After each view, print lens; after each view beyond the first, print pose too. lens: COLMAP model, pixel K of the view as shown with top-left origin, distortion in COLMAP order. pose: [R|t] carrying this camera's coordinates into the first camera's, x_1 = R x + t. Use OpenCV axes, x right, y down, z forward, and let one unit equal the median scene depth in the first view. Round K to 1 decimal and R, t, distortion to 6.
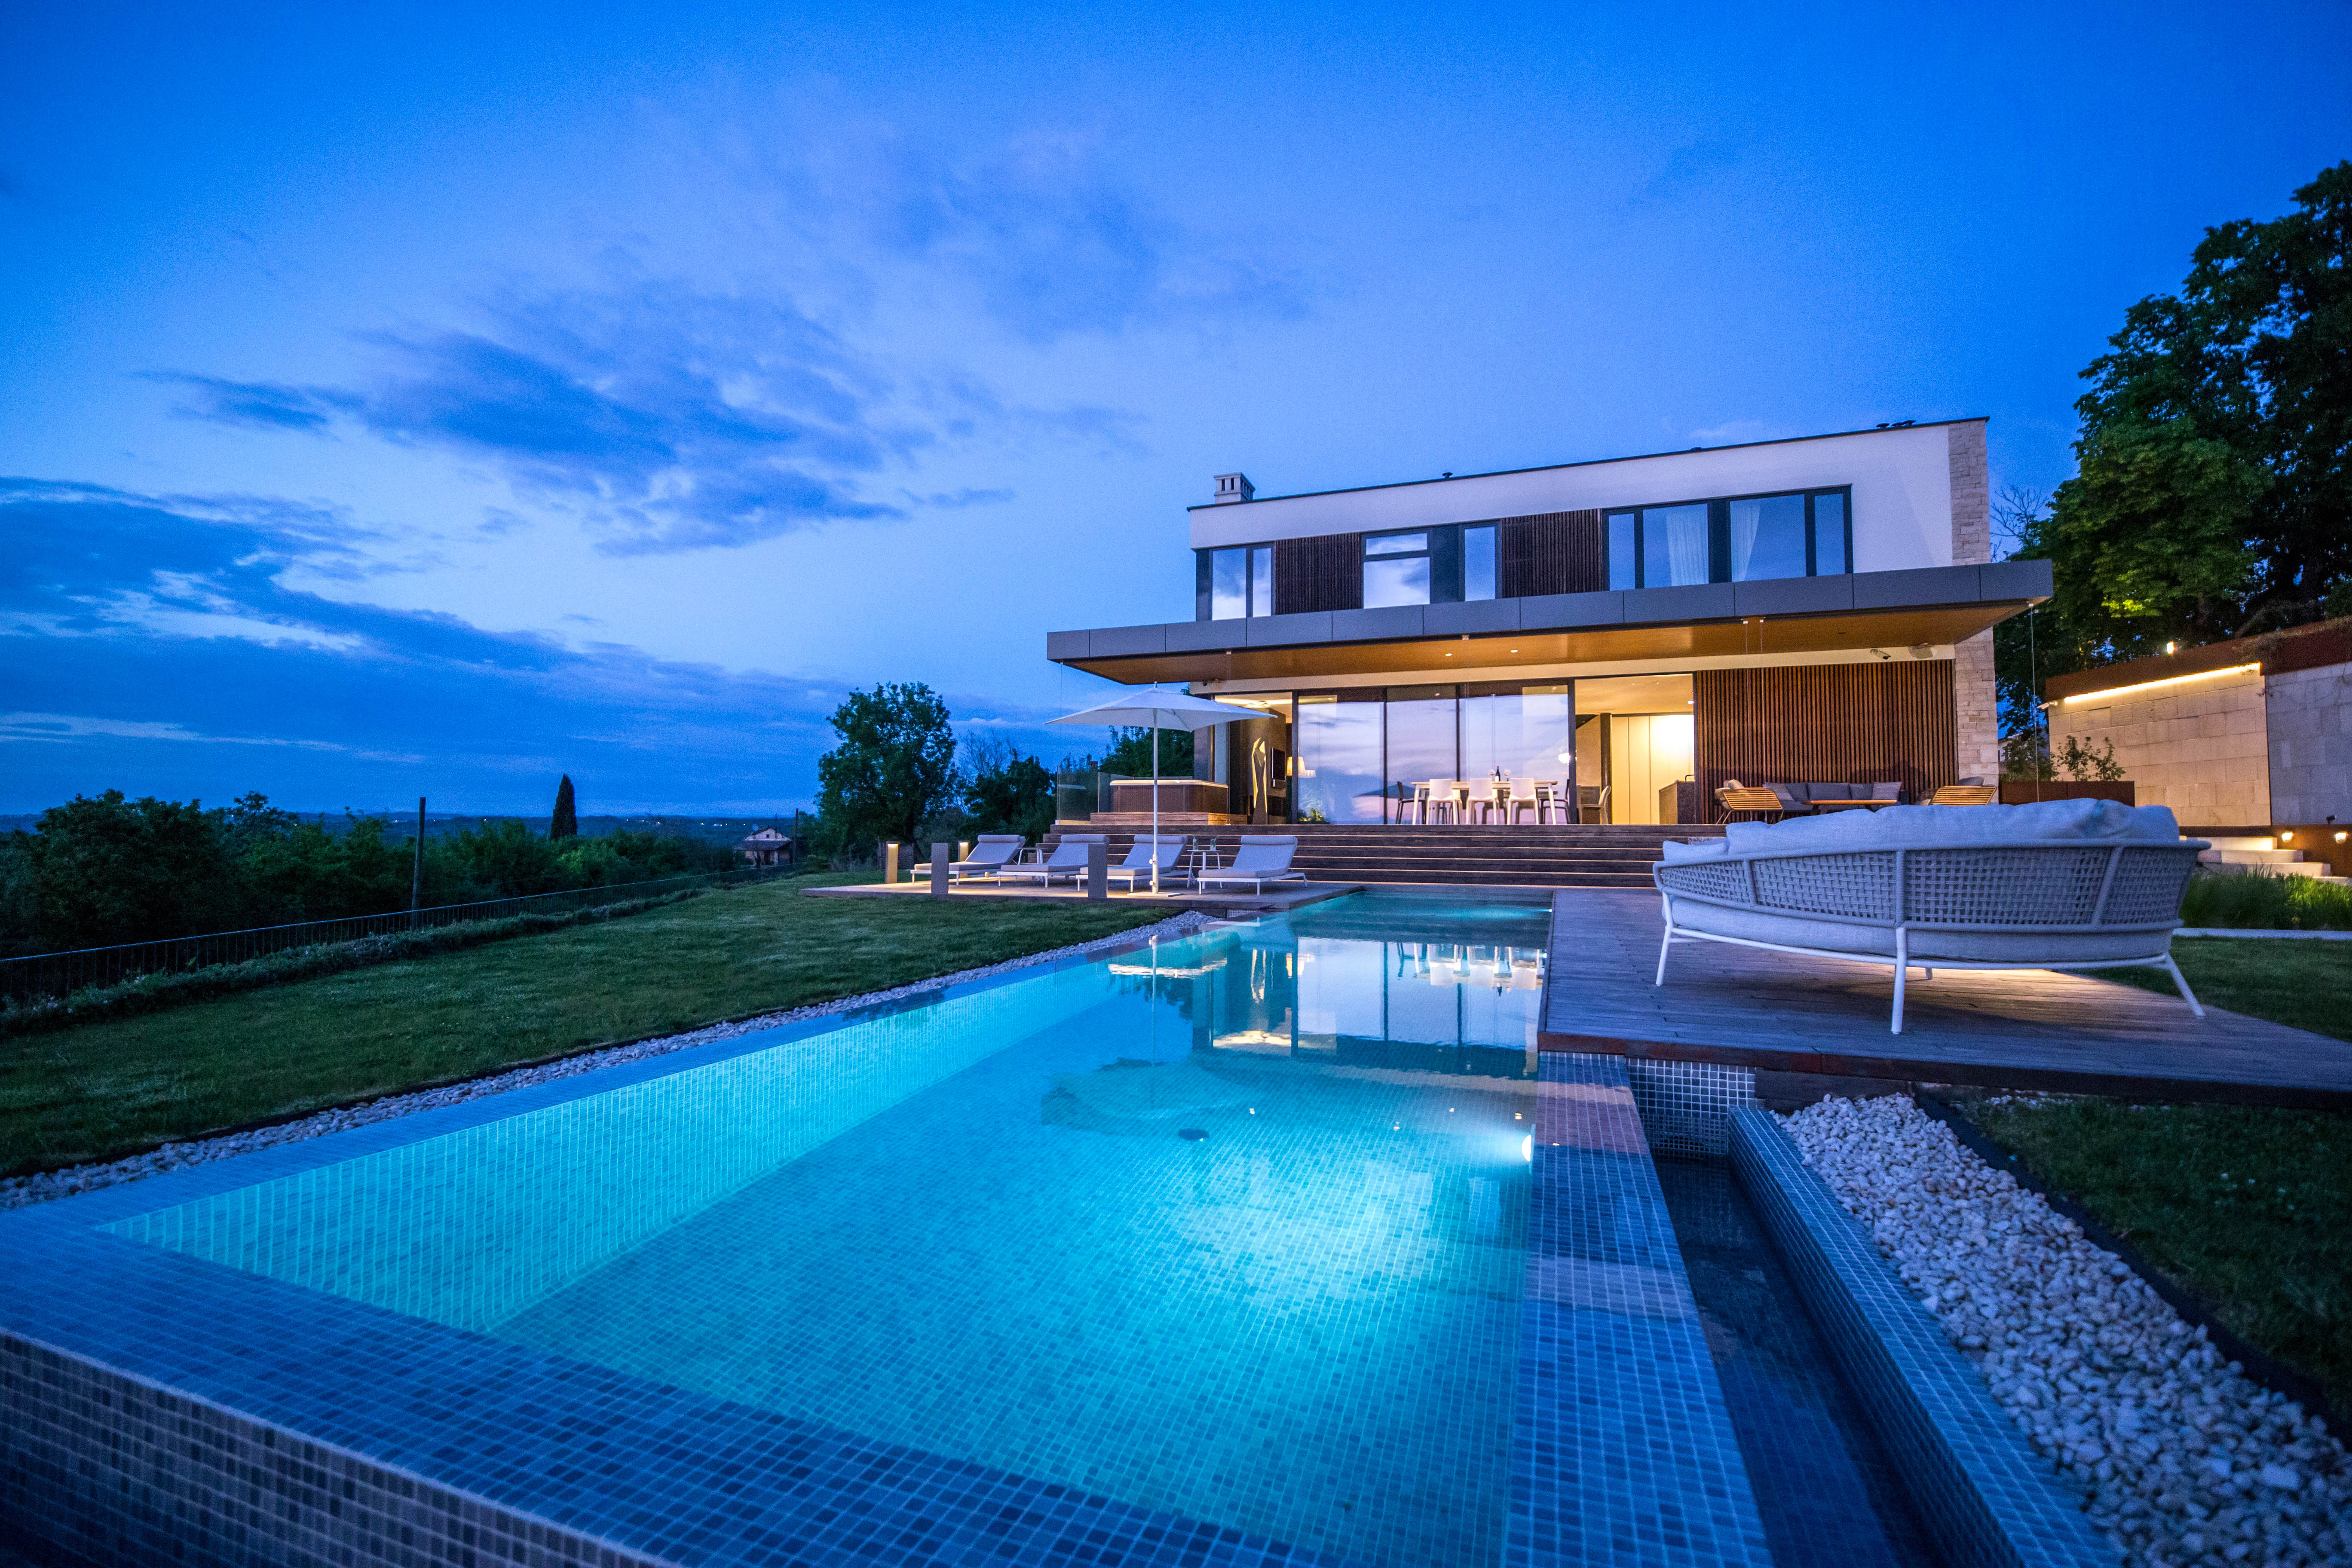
lens RADIAL K [[1027.8, 0, 1168.8], [0, 1027.8, 793.5], [0, 0, 1]] dist [-0.000141, -0.004686]
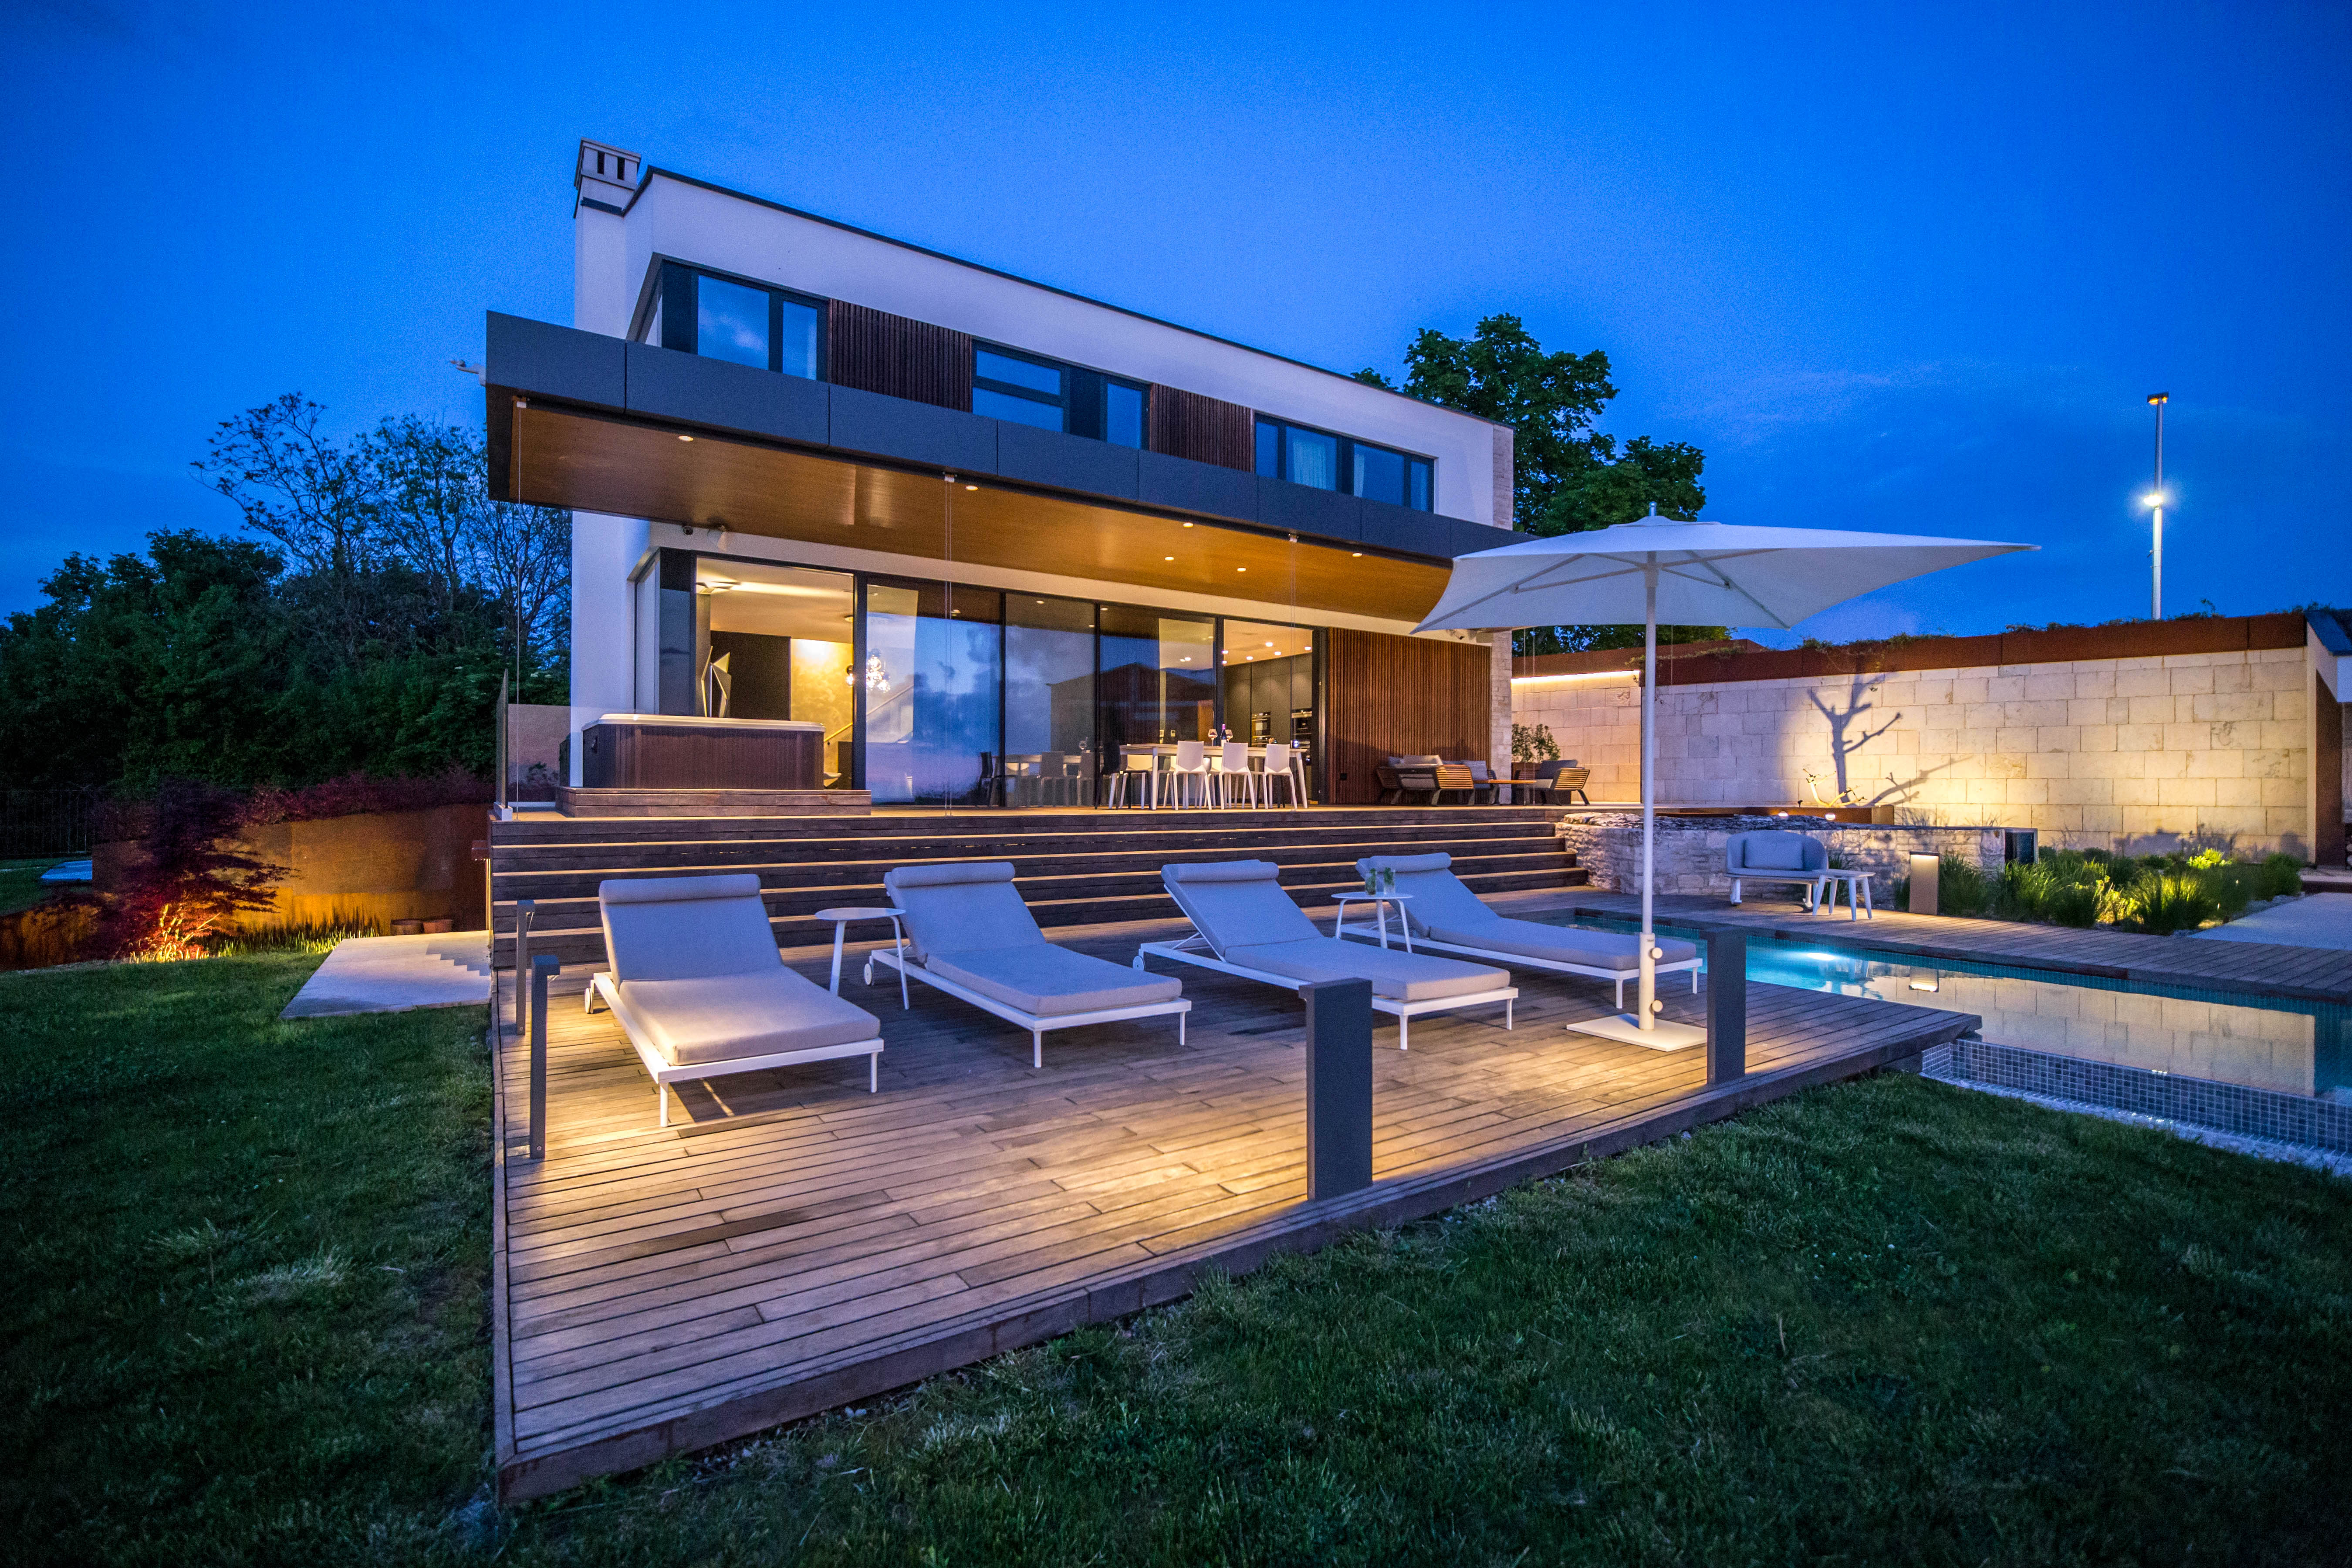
lens RADIAL K [[1040.1, 0, 1168.3], [0, 1040.1, 783.3], [0, 0, 1]] dist [-0.000812, -0.005093]
pose [[0.583496, 0.002614, 0.812112, -0.279705], [-0.037300, 0.999026, 0.023583, -0.000899], [-0.811259, -0.044052, 0.583025, 0.566734]]
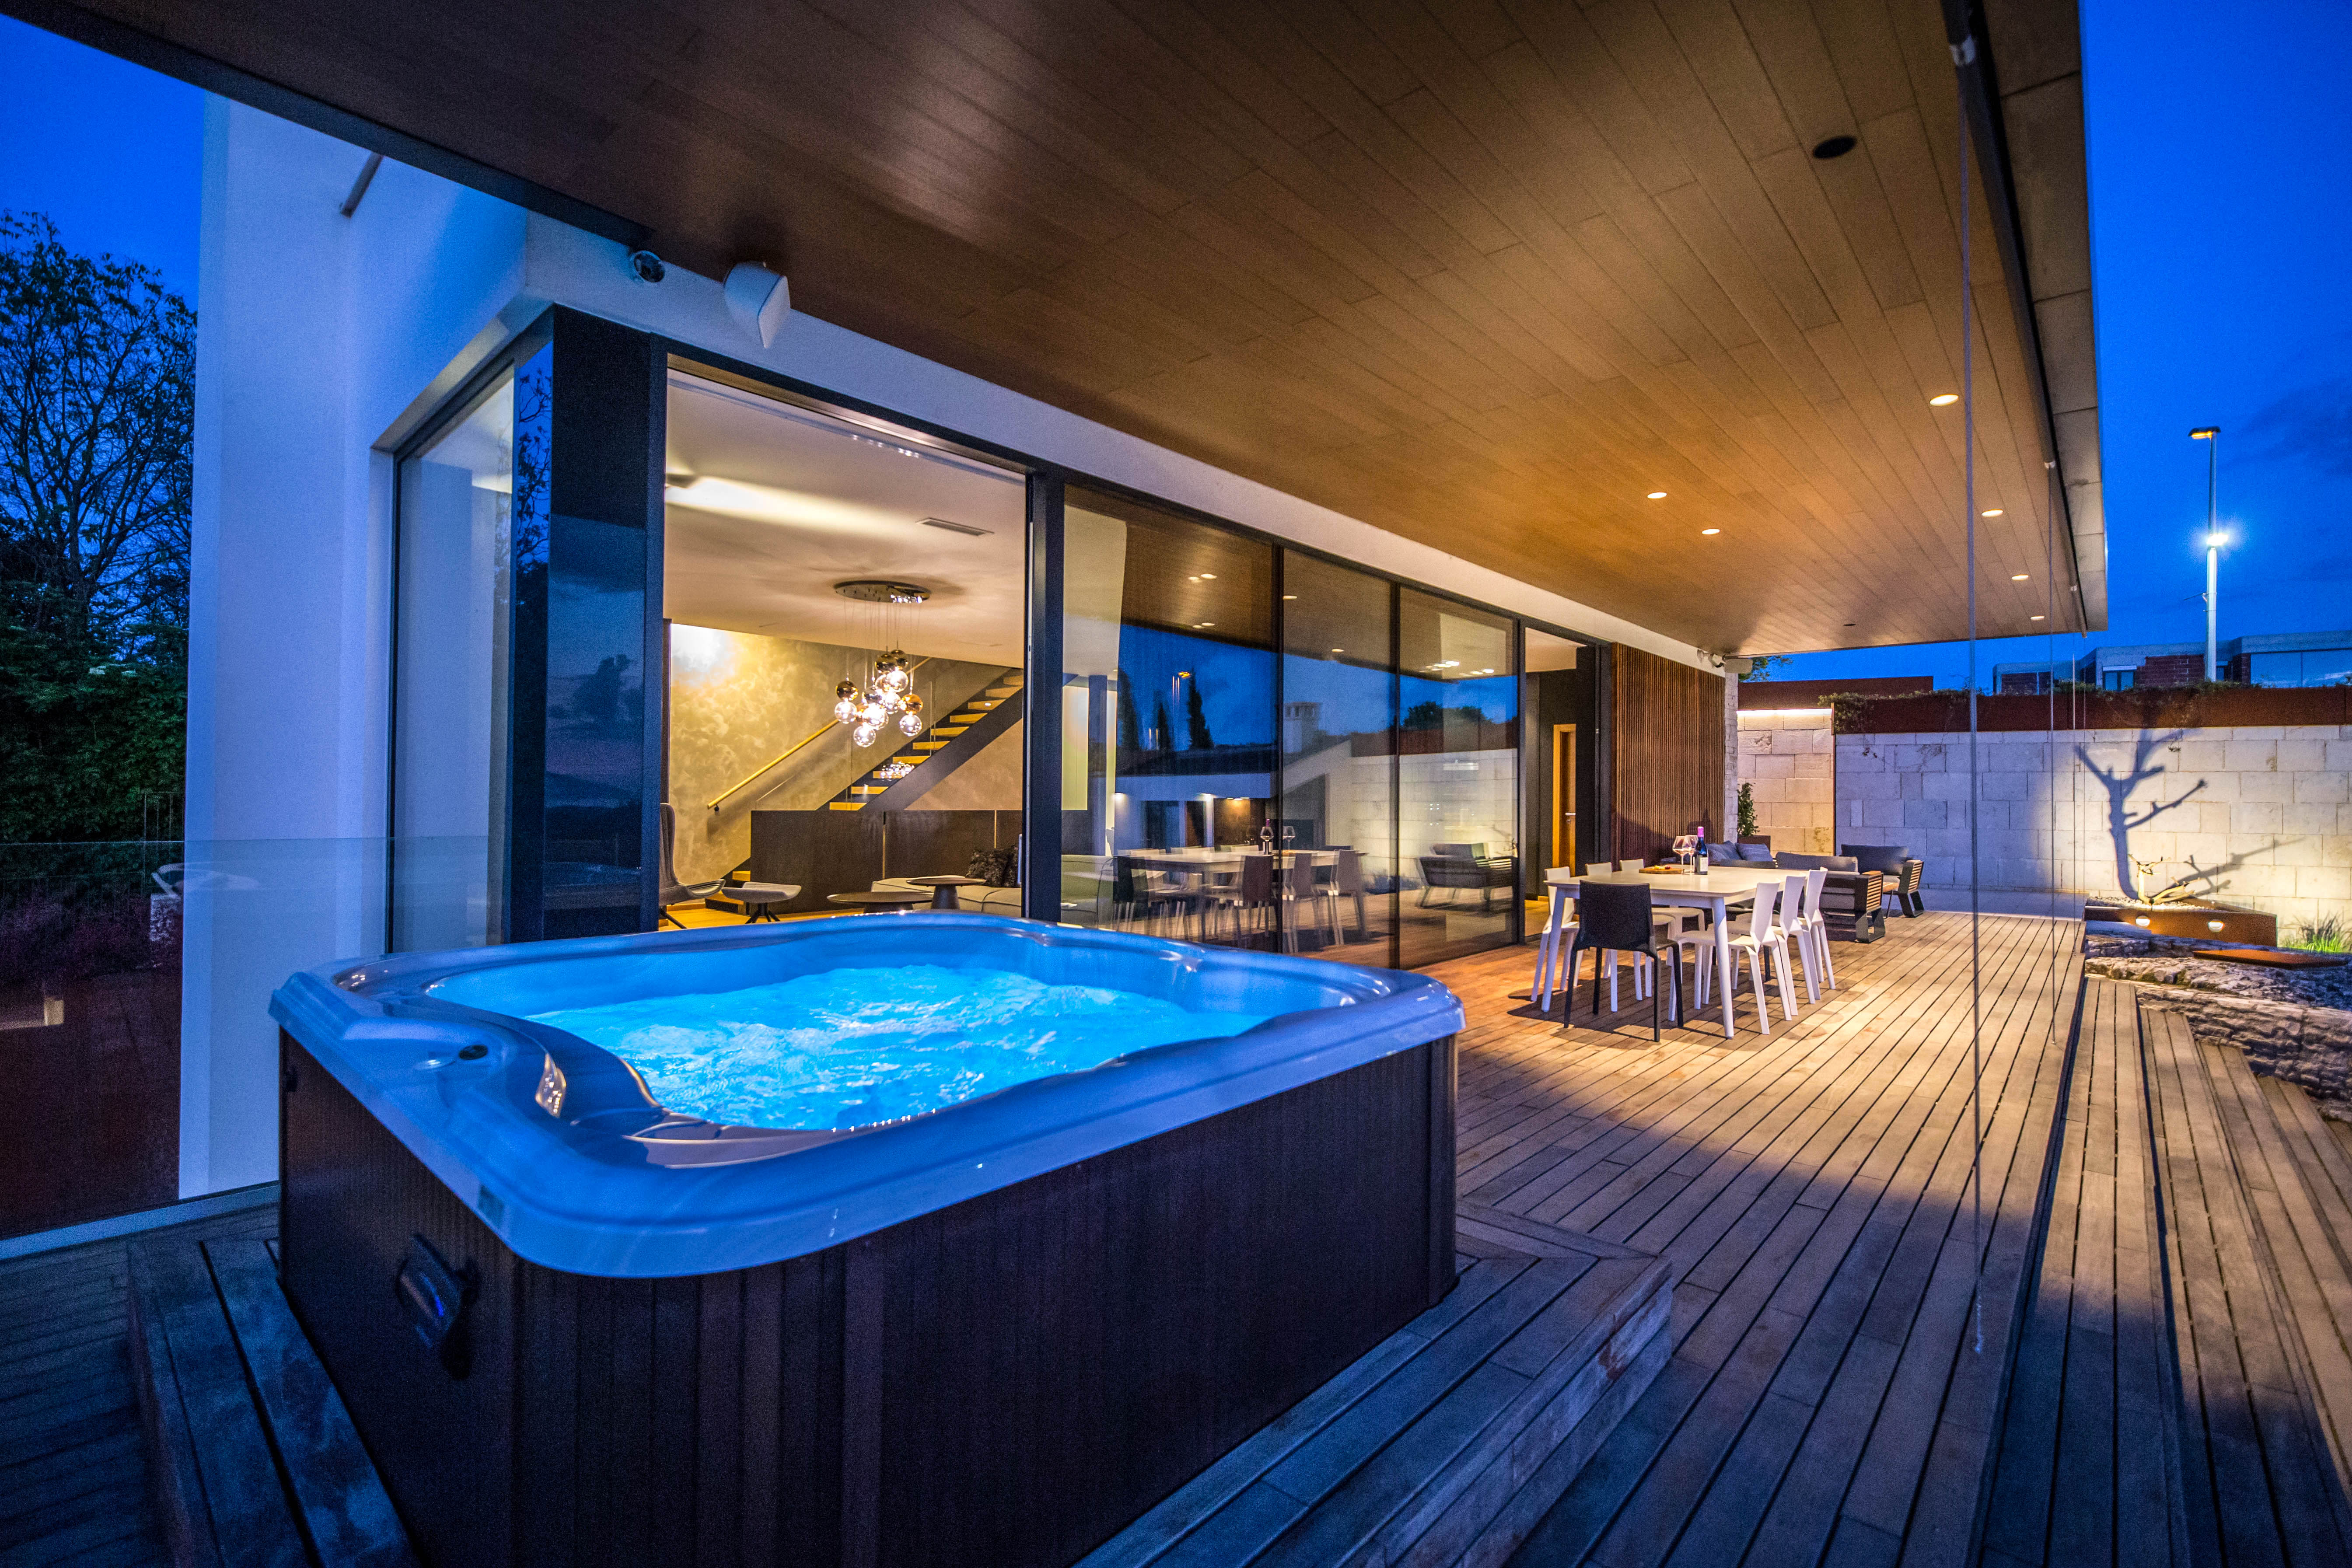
lens RADIAL K [[1040.0, 0, 1168.3], [0, 1040.0, 783.3], [0, 0, 1]] dist [-0.000812, -0.005093]
pose [[0.369028, 0.009909, 0.929365, -0.095848], [-0.047691, 0.998828, 0.008288, -0.034405], [-0.928194, -0.047381, 0.369068, 0.980681]]
